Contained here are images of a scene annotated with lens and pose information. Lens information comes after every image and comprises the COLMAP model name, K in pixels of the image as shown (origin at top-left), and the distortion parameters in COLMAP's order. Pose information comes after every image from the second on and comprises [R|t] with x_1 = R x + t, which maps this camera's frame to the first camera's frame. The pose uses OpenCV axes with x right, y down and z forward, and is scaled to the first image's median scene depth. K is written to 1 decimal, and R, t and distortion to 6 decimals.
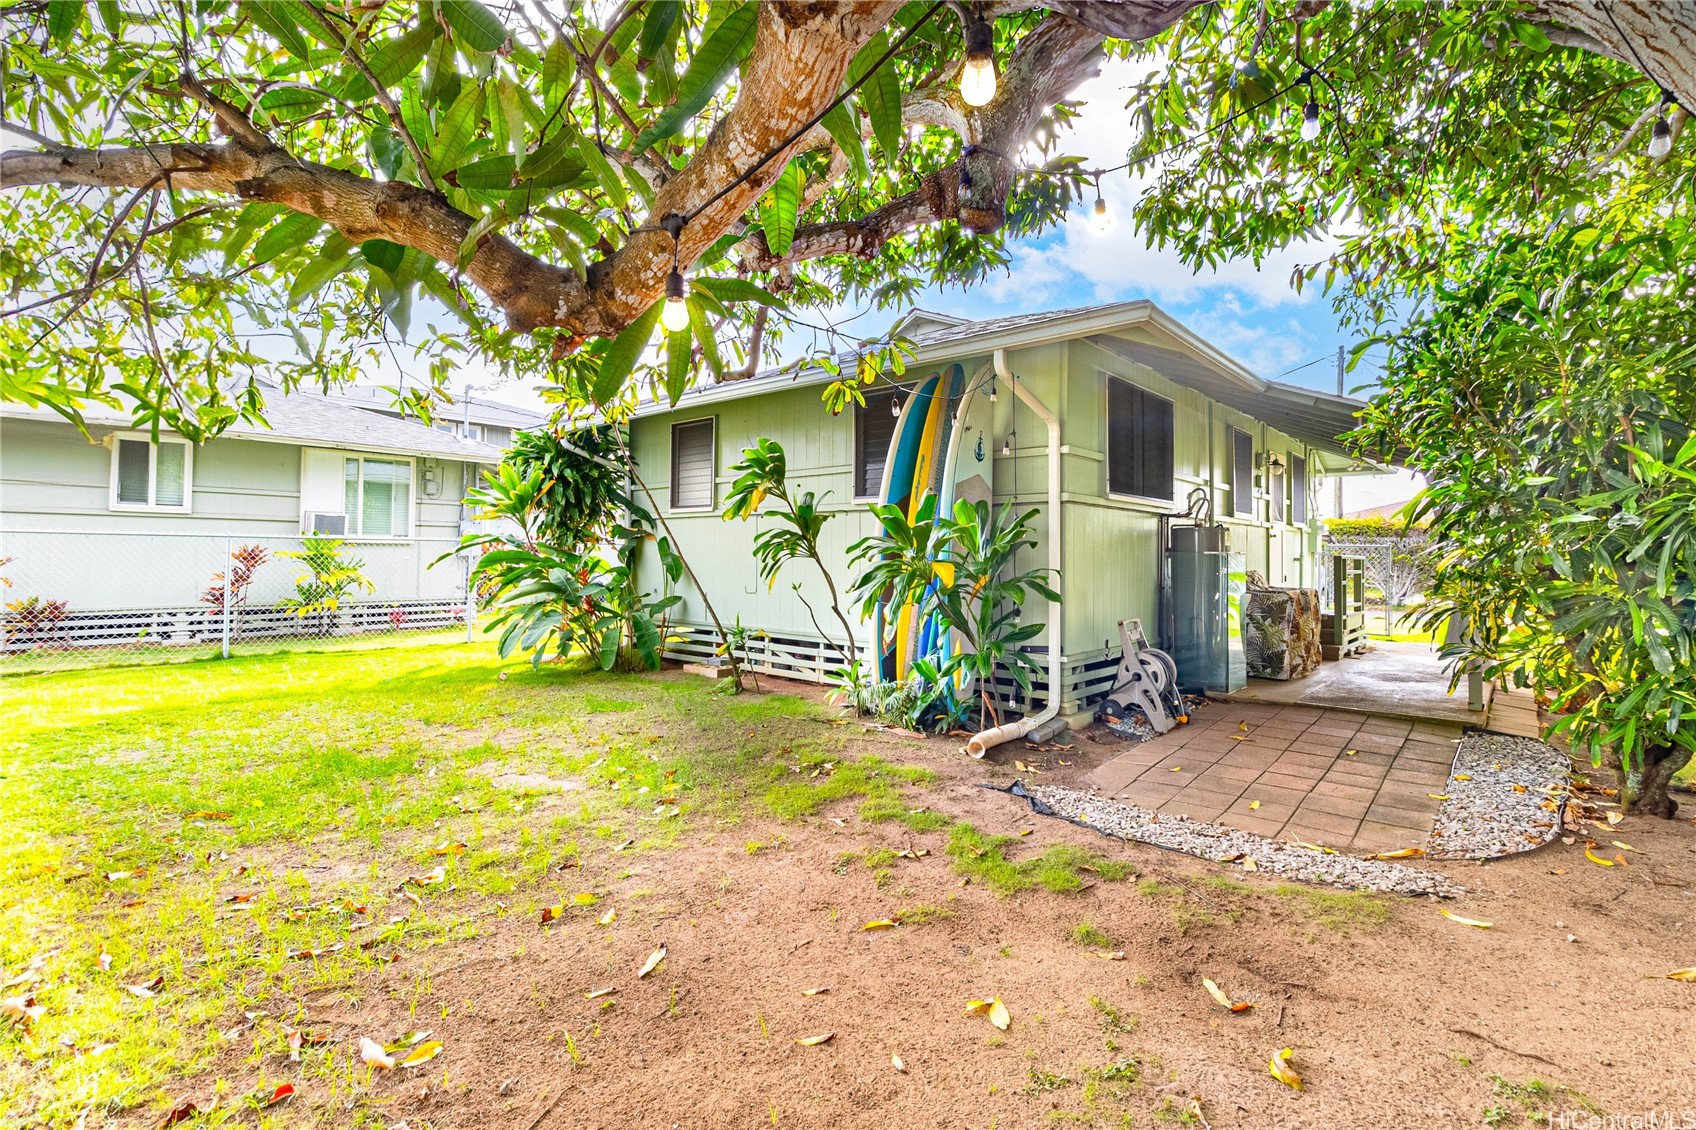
lens RADIAL K [[795.7, 0, 833.1], [0, 795.7, 532.4], [0, 0, 1]] dist [0.001621, 0.000255]
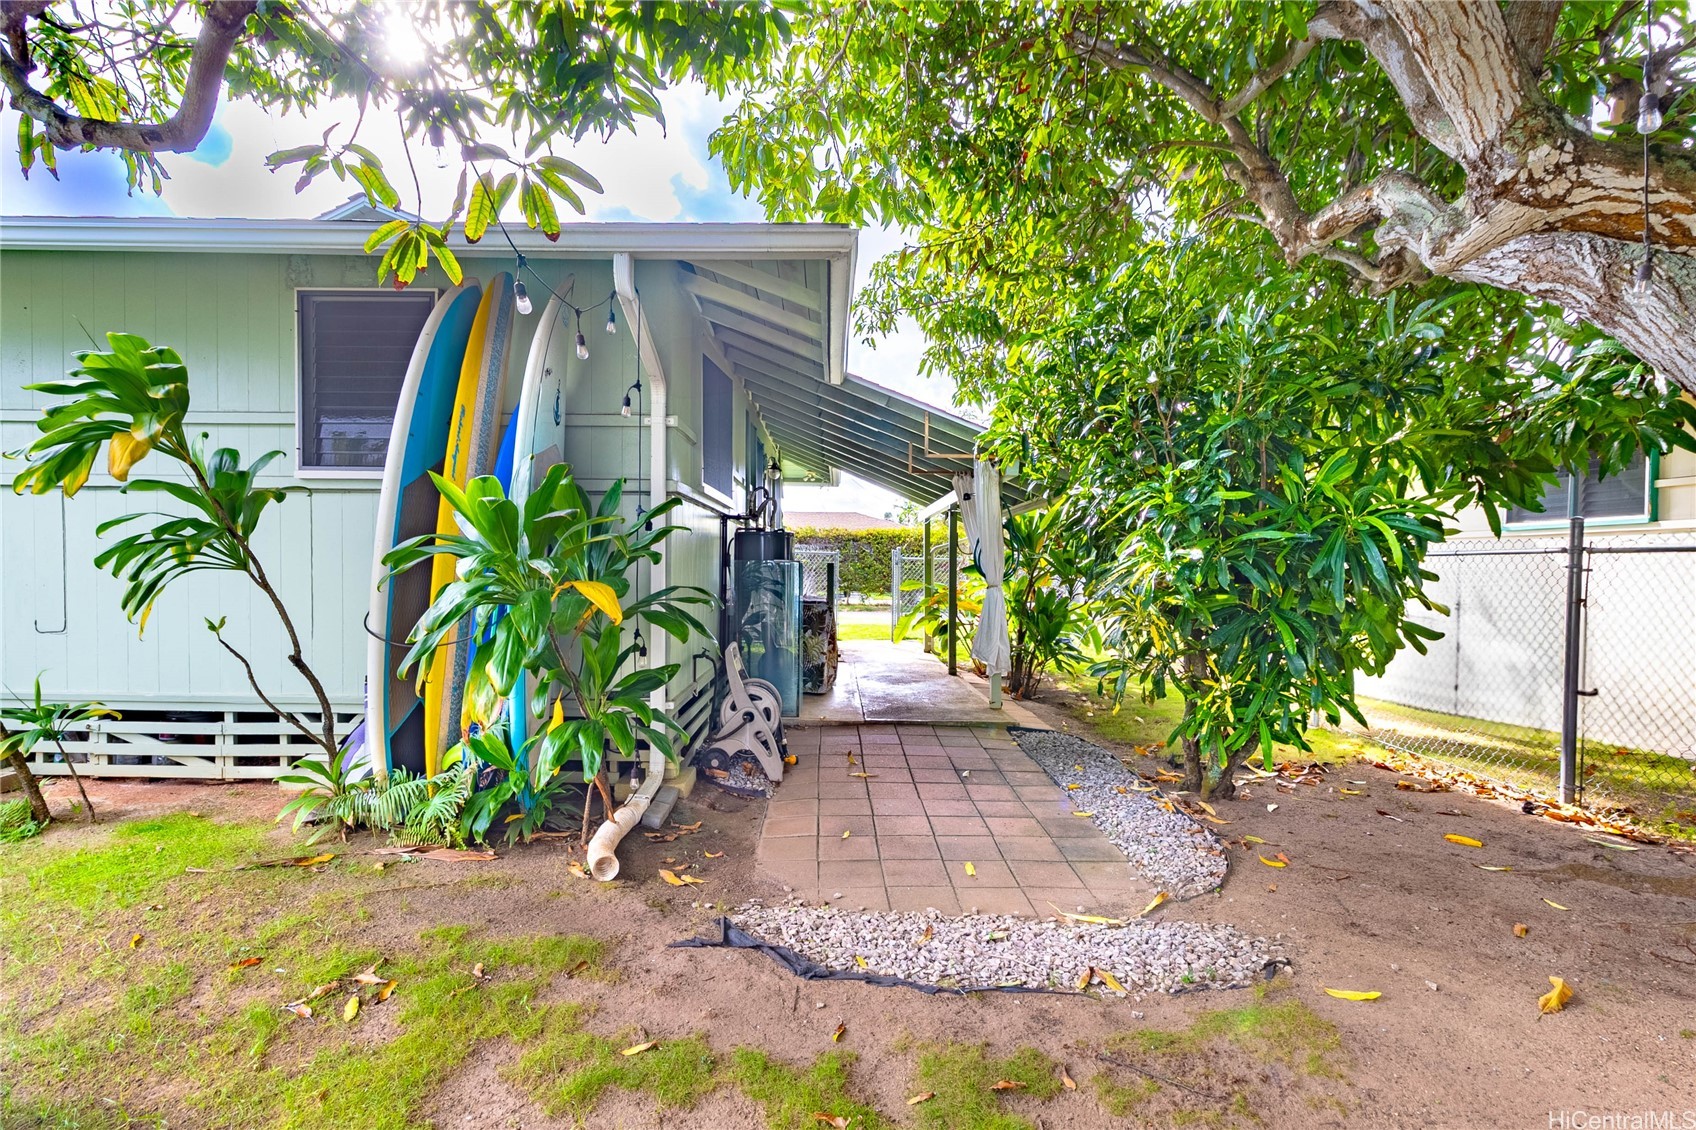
lens RADIAL K [[840.1, 0, 847.4], [0, 840.1, 581.7], [0, 0, 1]] dist [0.005473, 0.000553]
pose [[0.756991, -0.013836, 0.653279, -0.094198], [-0.023487, 0.998554, 0.048365, 0.002037], [-0.653003, -0.051955, 0.755571, 0.299361]]
